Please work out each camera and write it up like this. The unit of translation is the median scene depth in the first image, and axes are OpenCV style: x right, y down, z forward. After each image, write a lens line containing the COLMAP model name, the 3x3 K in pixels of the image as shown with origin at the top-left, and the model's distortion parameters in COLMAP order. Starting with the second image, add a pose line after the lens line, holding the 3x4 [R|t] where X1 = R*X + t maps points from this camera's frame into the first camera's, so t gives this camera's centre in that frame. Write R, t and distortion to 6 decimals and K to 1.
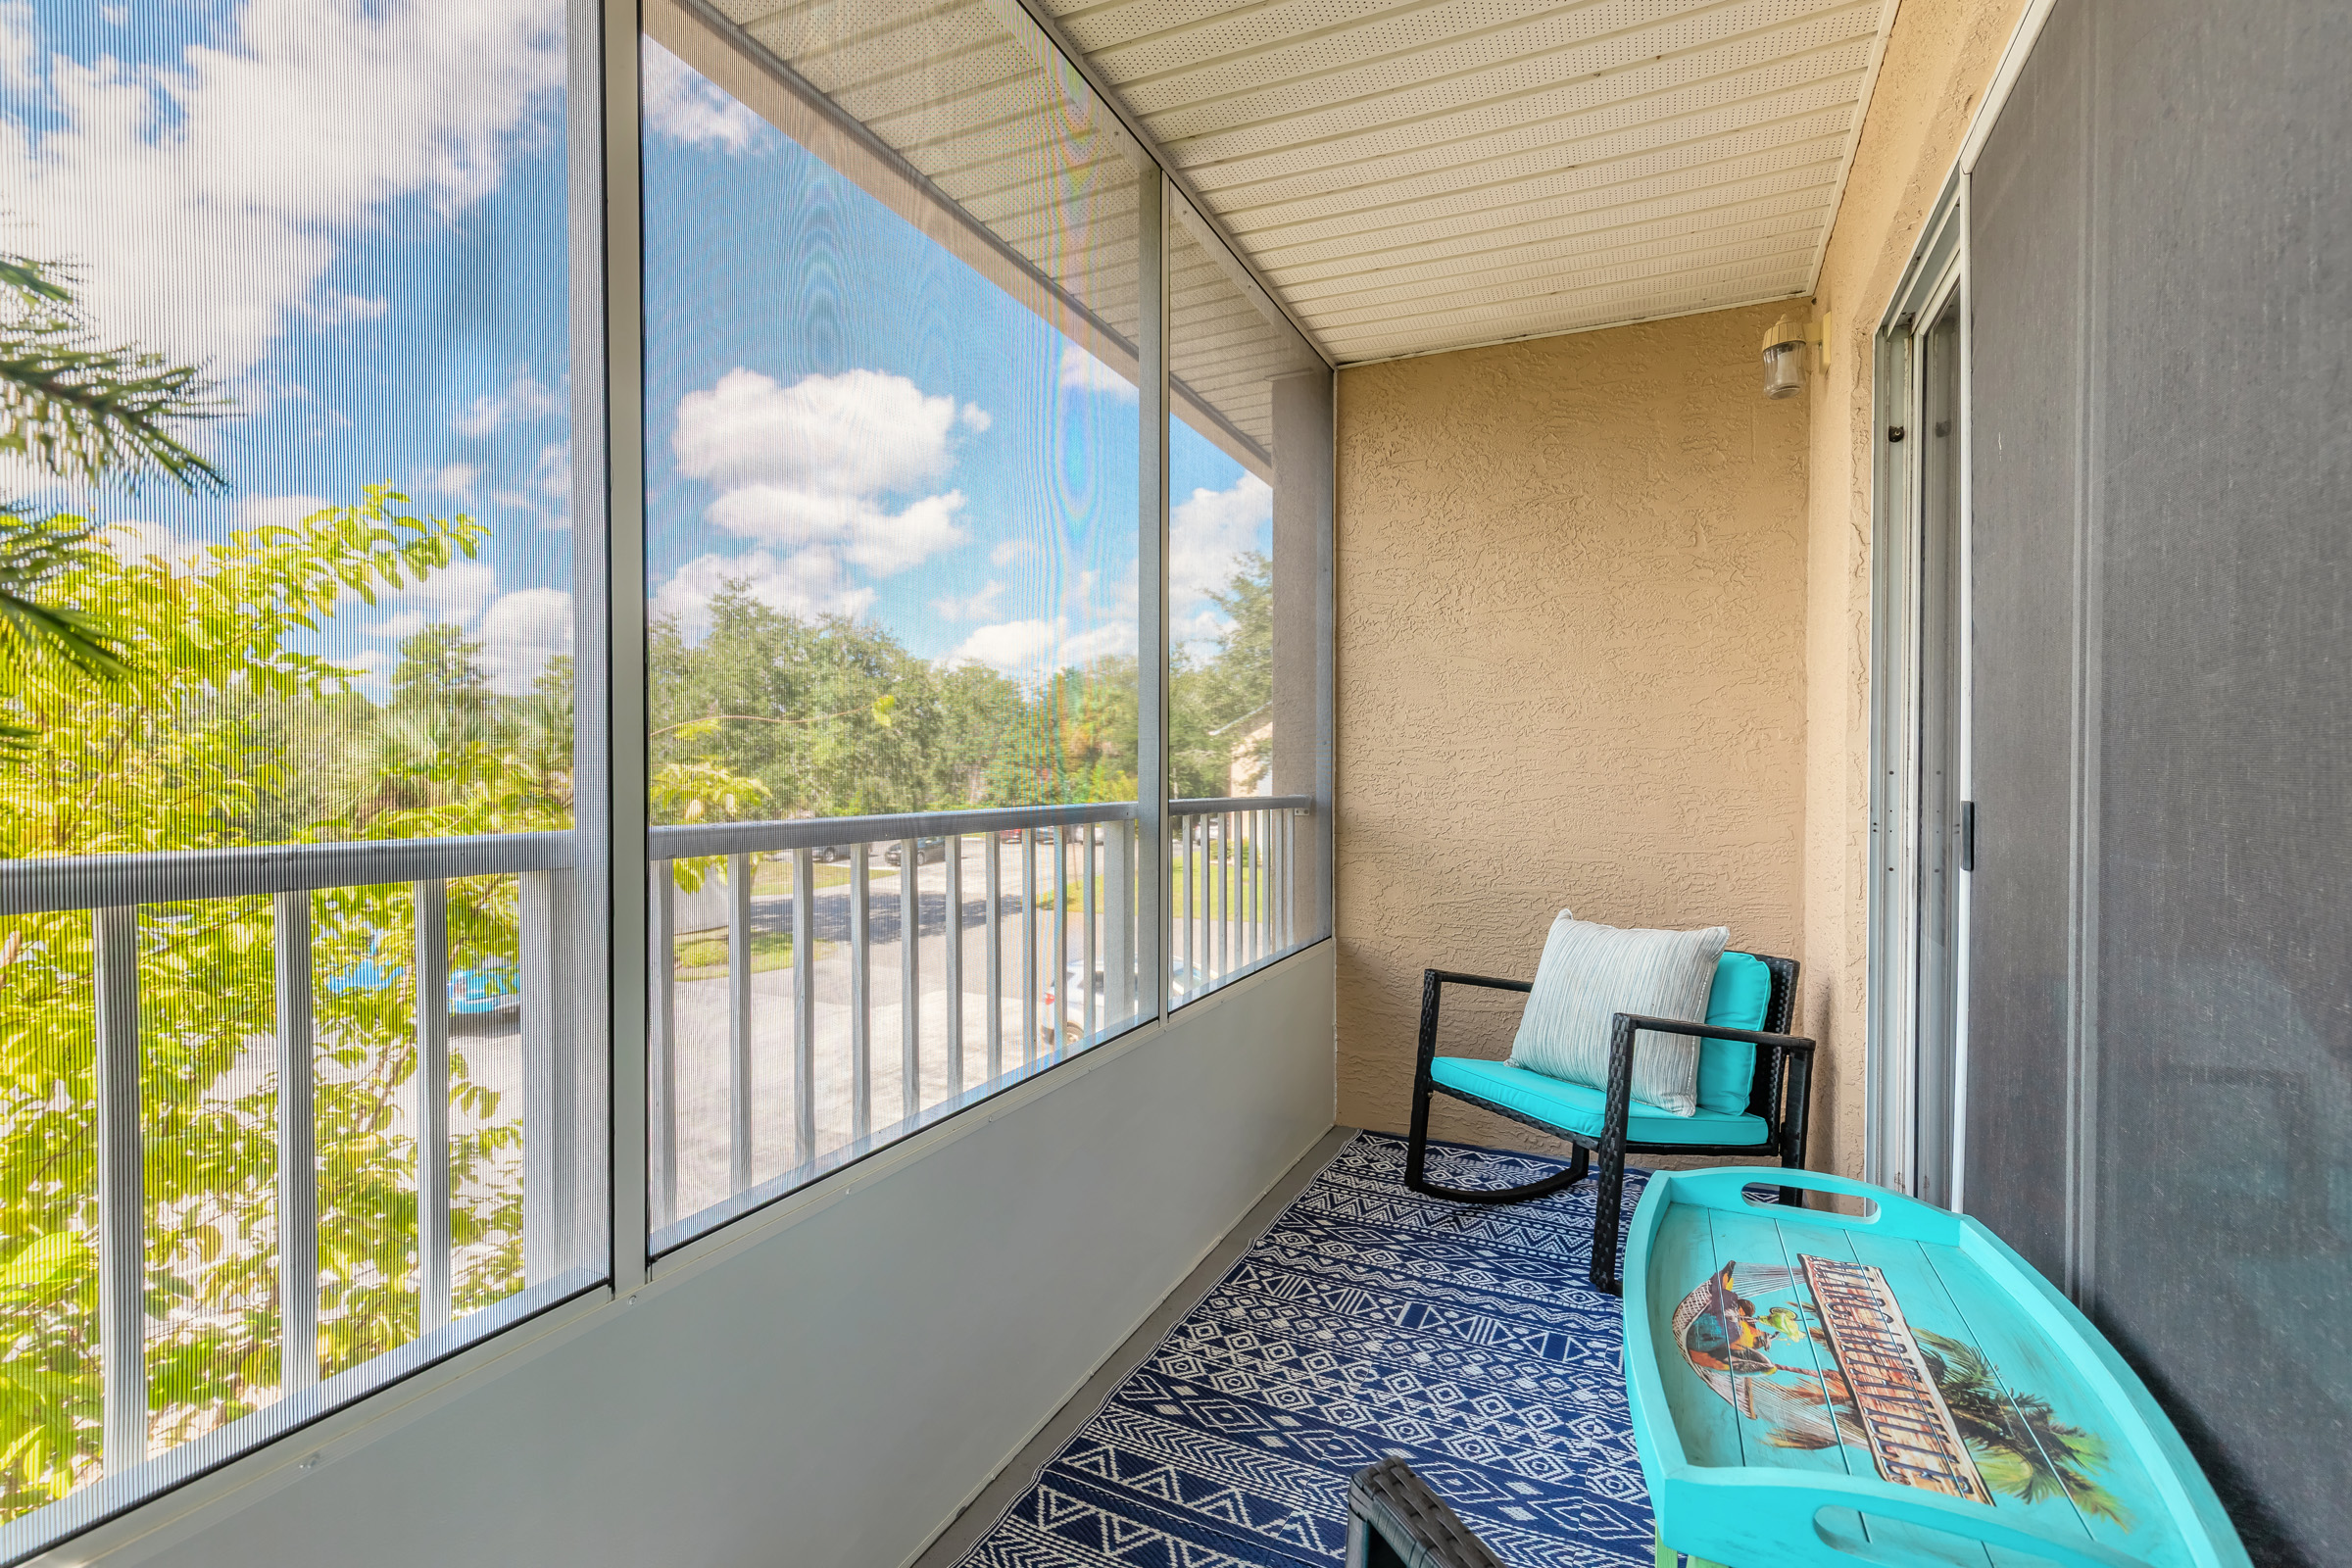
lens RADIAL K [[1072.0, 0, 1173.7], [0, 1072.0, 783.3], [0, 0, 1]] dist [0.009336, -0.002439]
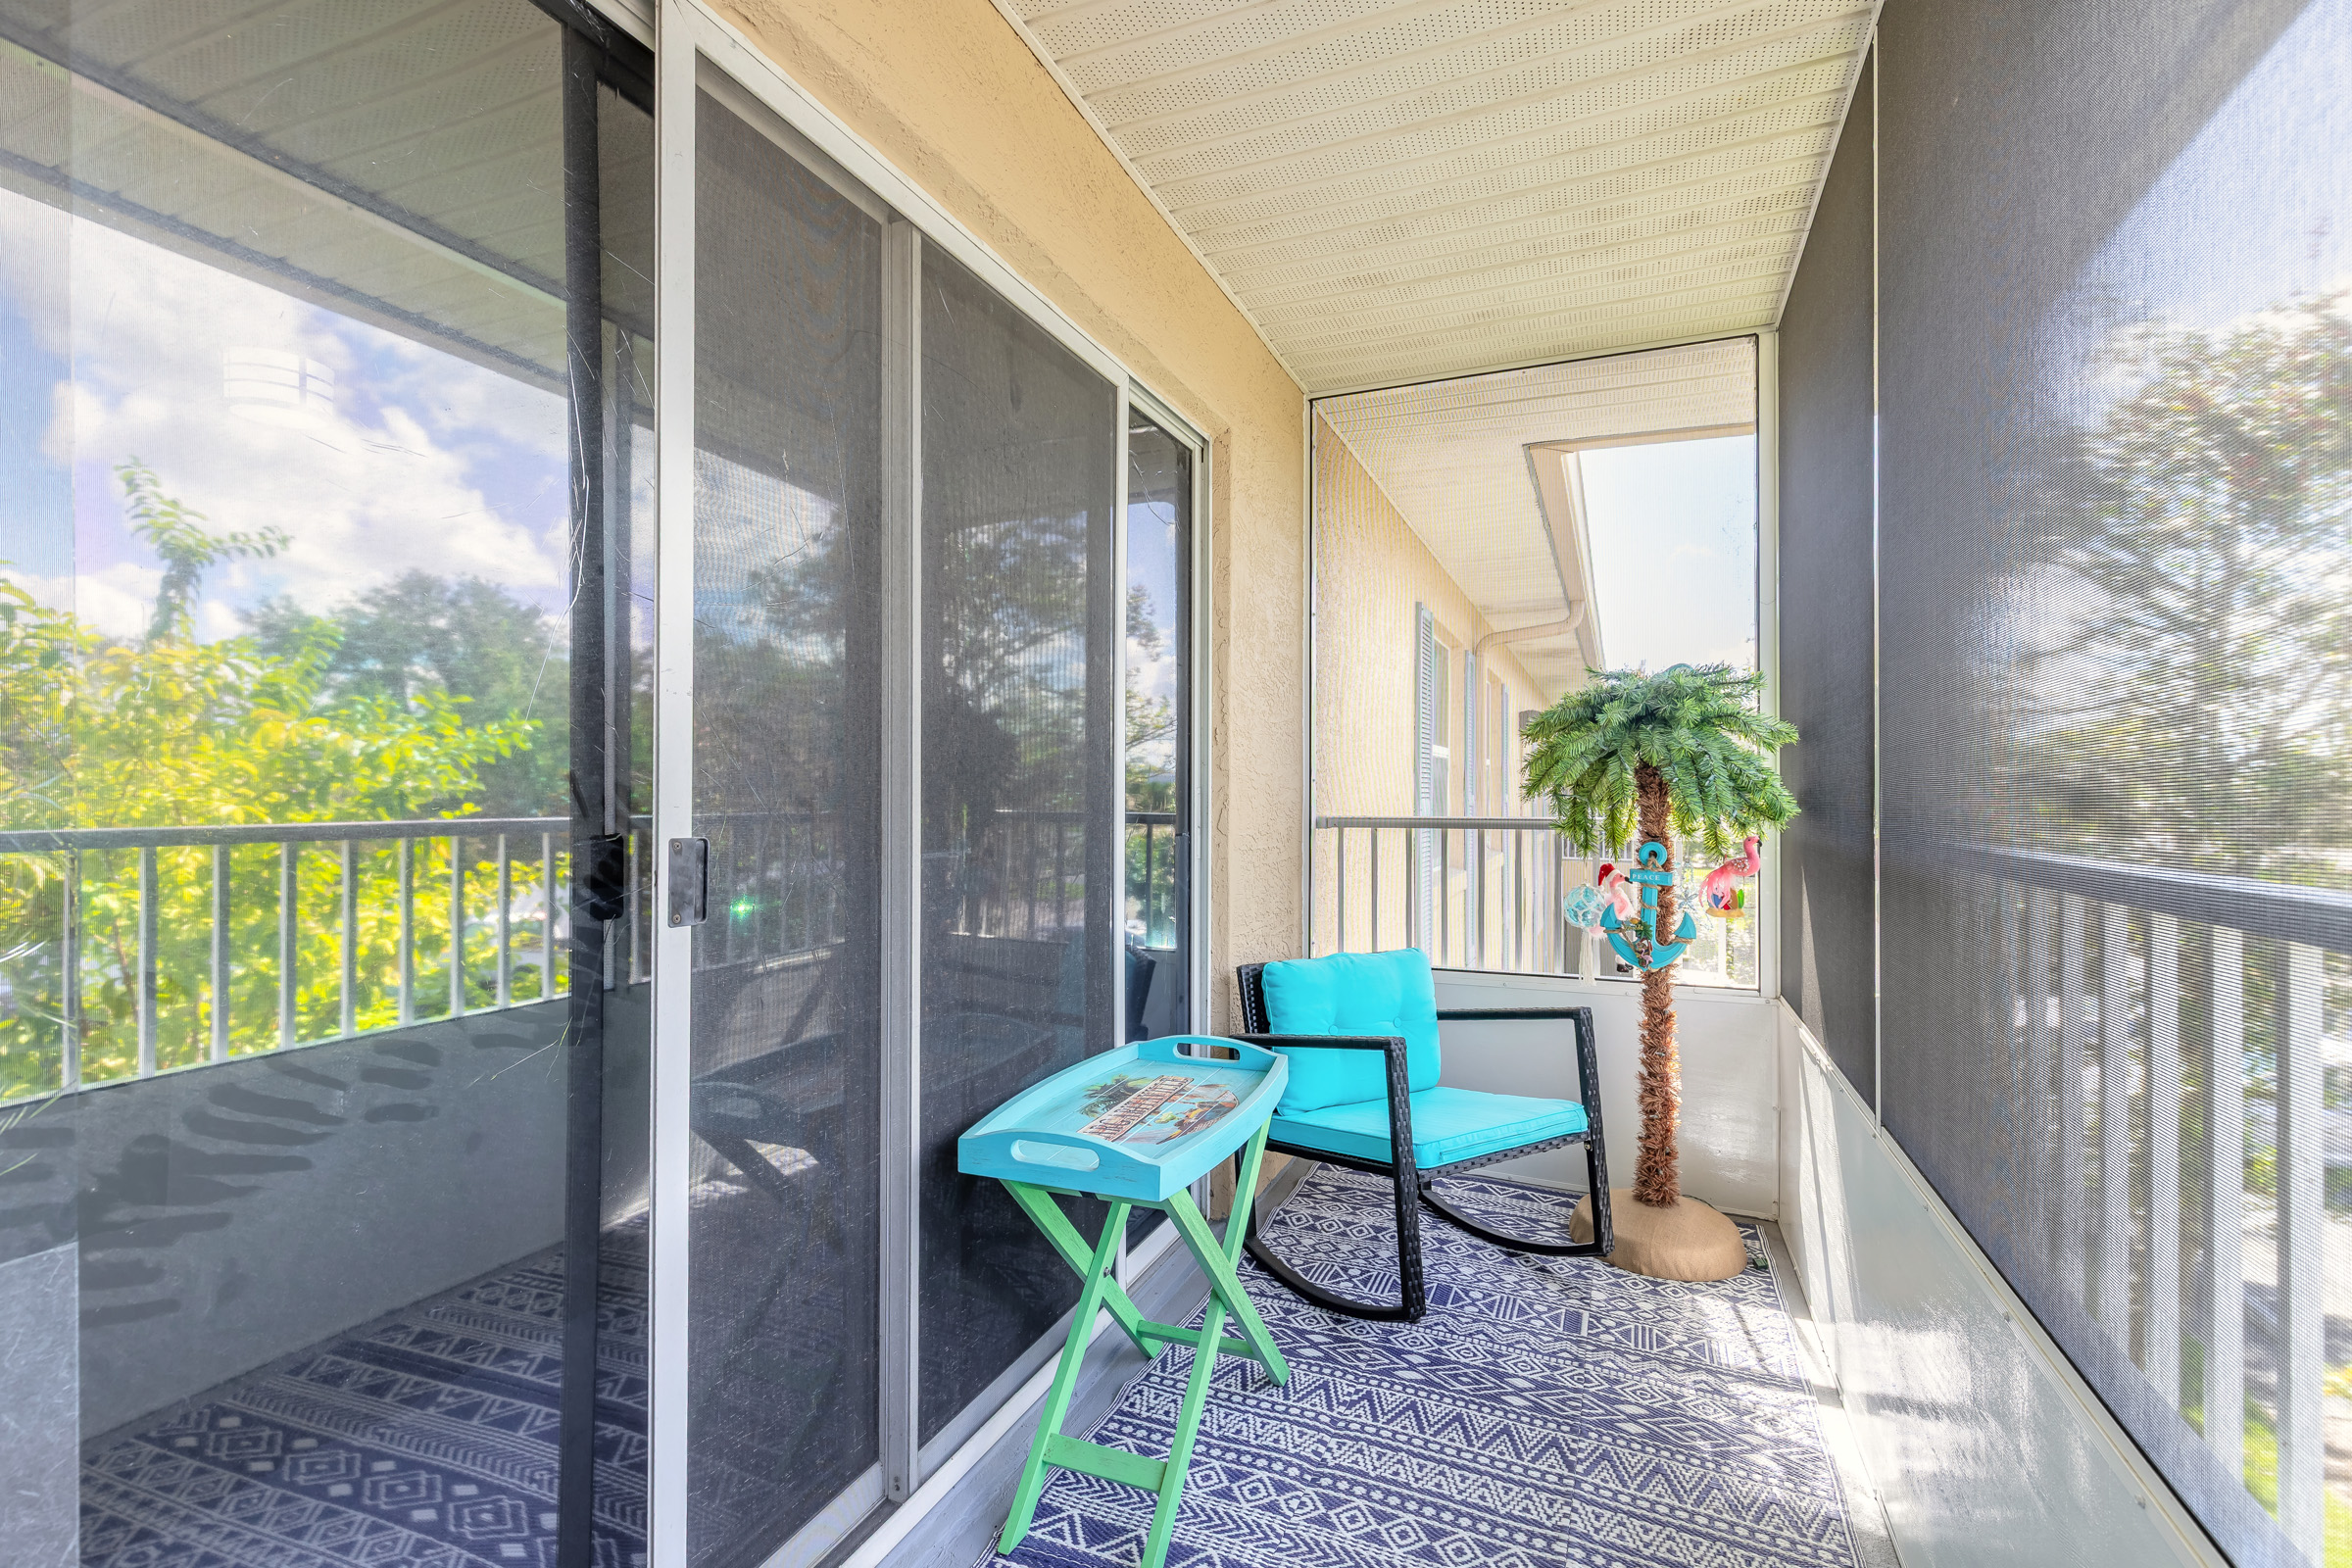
lens RADIAL K [[1072.0, 0, 1159.1], [0, 1072.0, 786.9], [0, 0, 1]] dist [0.009336, -0.002439]
pose [[-0.999858, -0.004479, -0.016227, 0.613298], [-0.004544, 0.999982, 0.003957, -0.034318], [0.016209, 0.004030, -0.999861, 2.727364]]
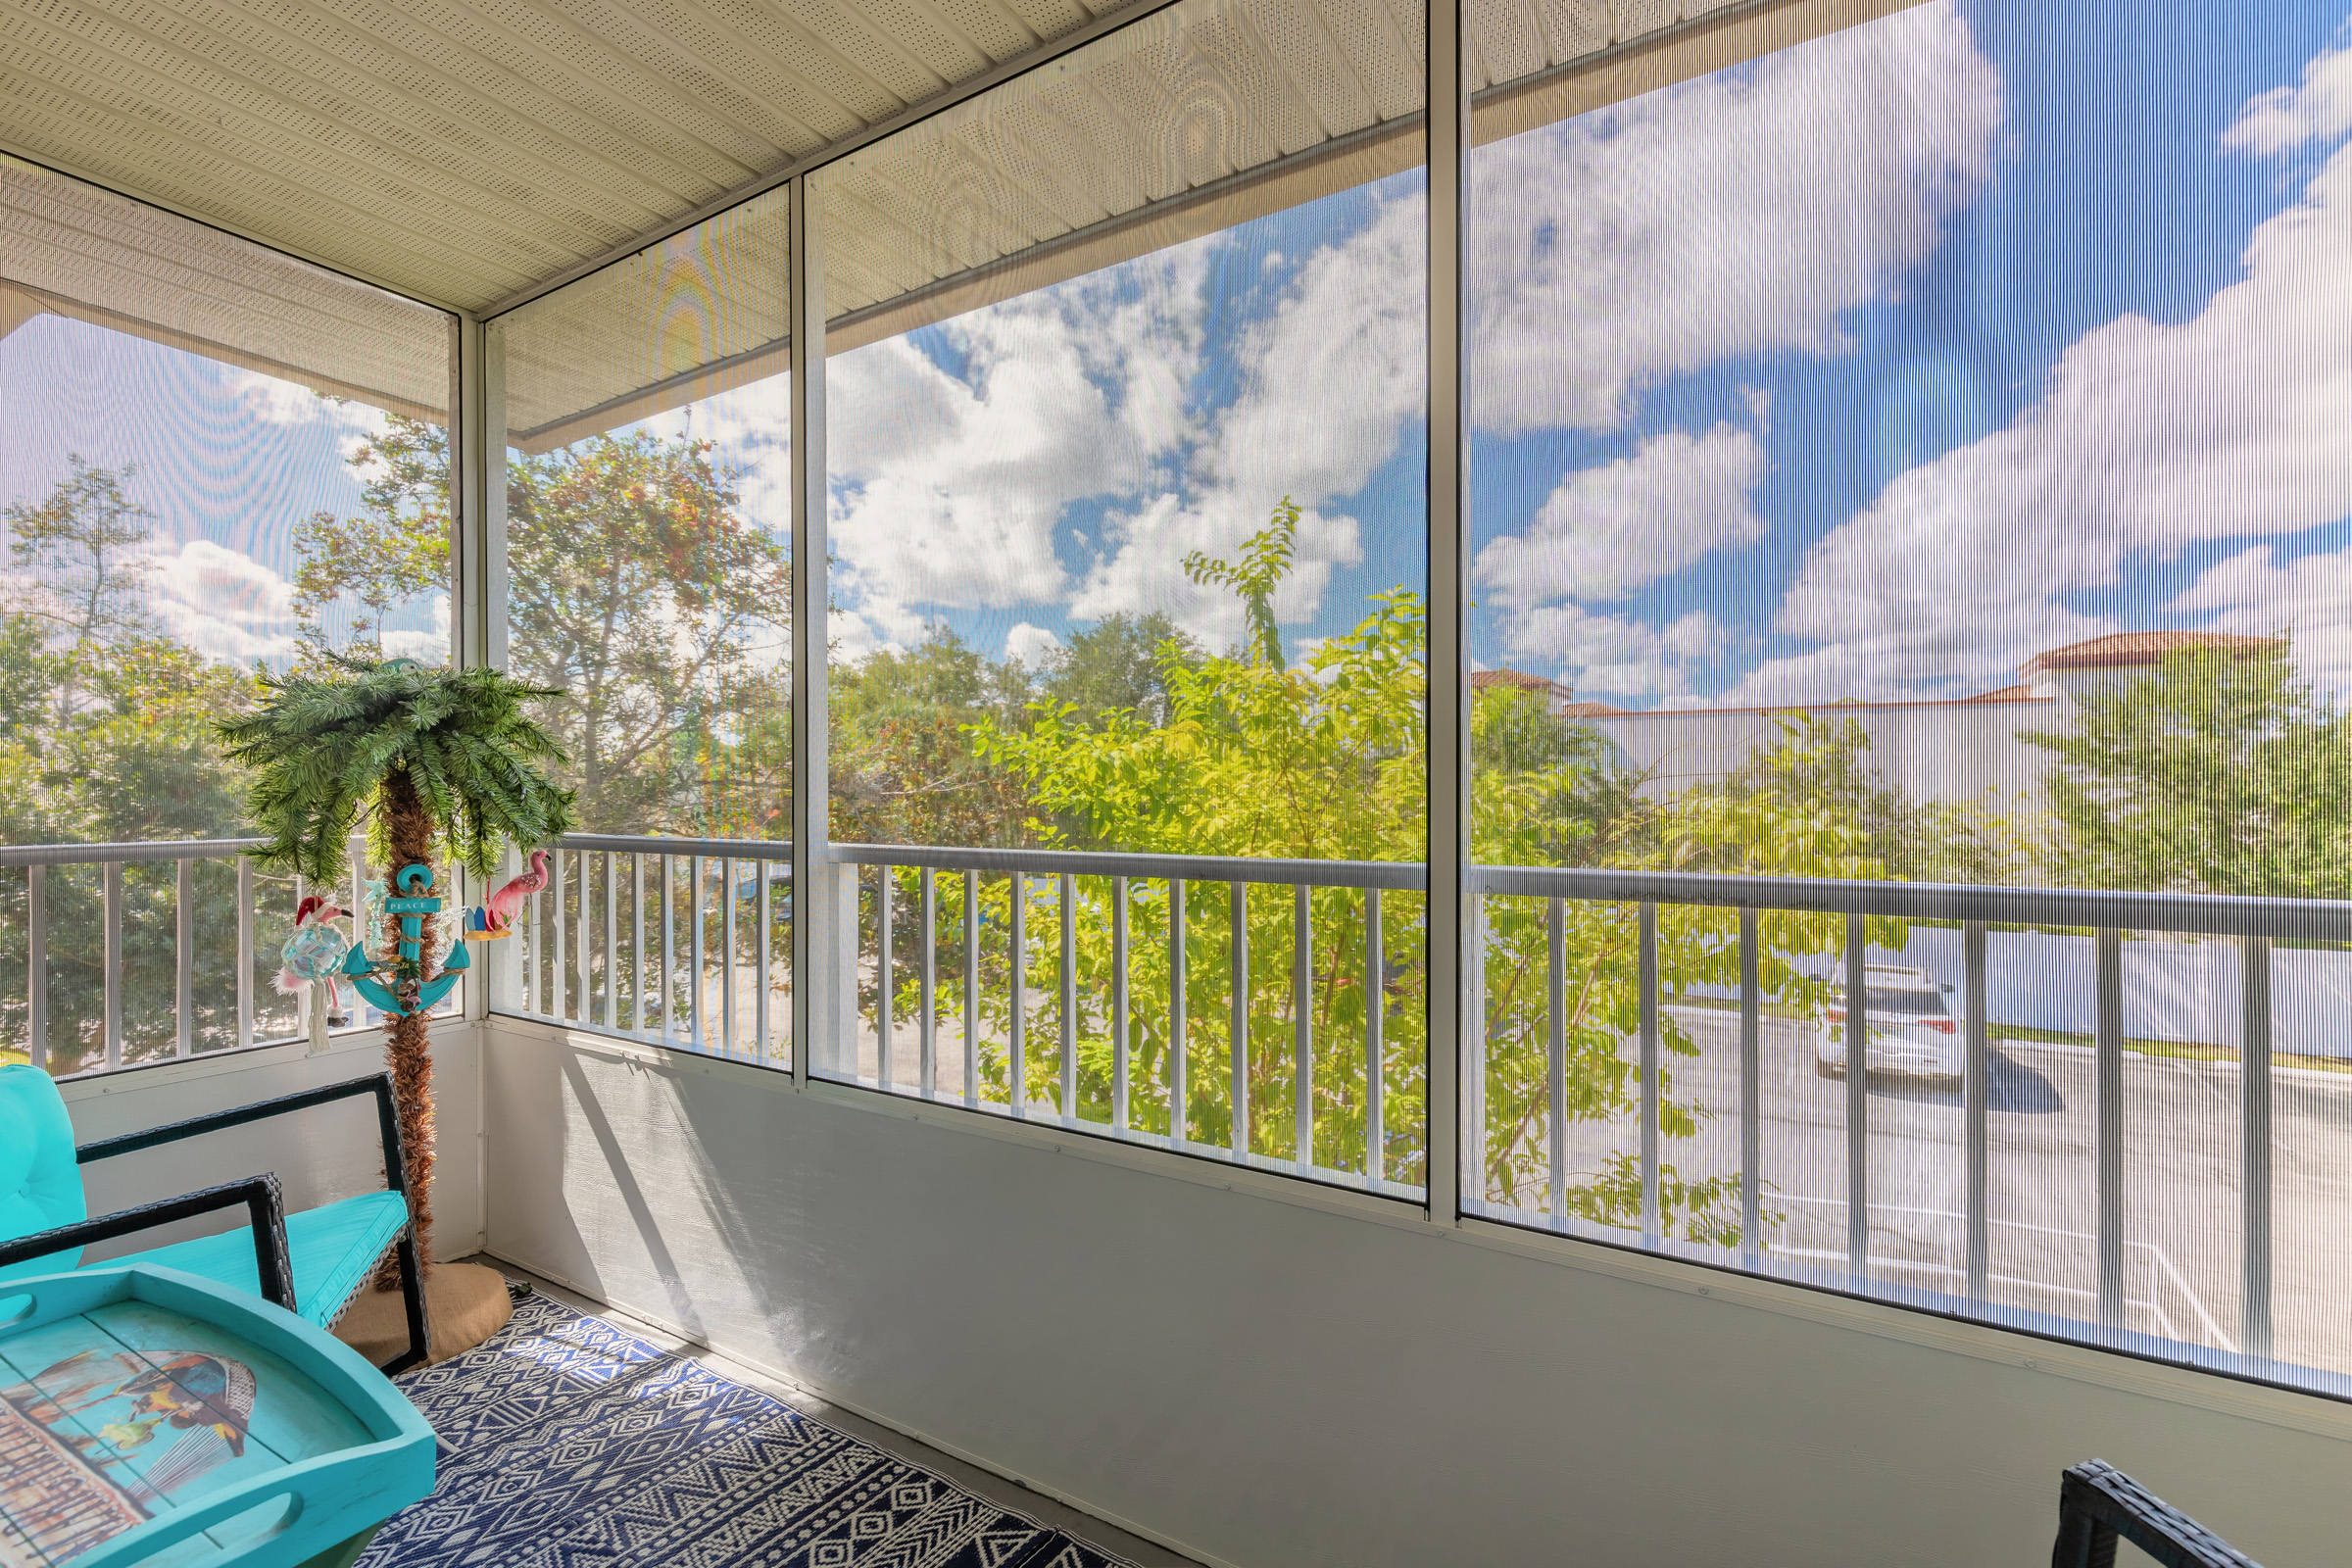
lens RADIAL K [[1072.0, 0, 1176.2], [0, 1072.0, 786.5], [0, 0, 1]] dist [0.009336, -0.002439]
pose [[-0.117913, -0.004499, -0.993014, 1.396587], [-0.004752, 0.999981, -0.003966, -0.057213], [0.993013, 0.004251, -0.117932, 2.015741]]
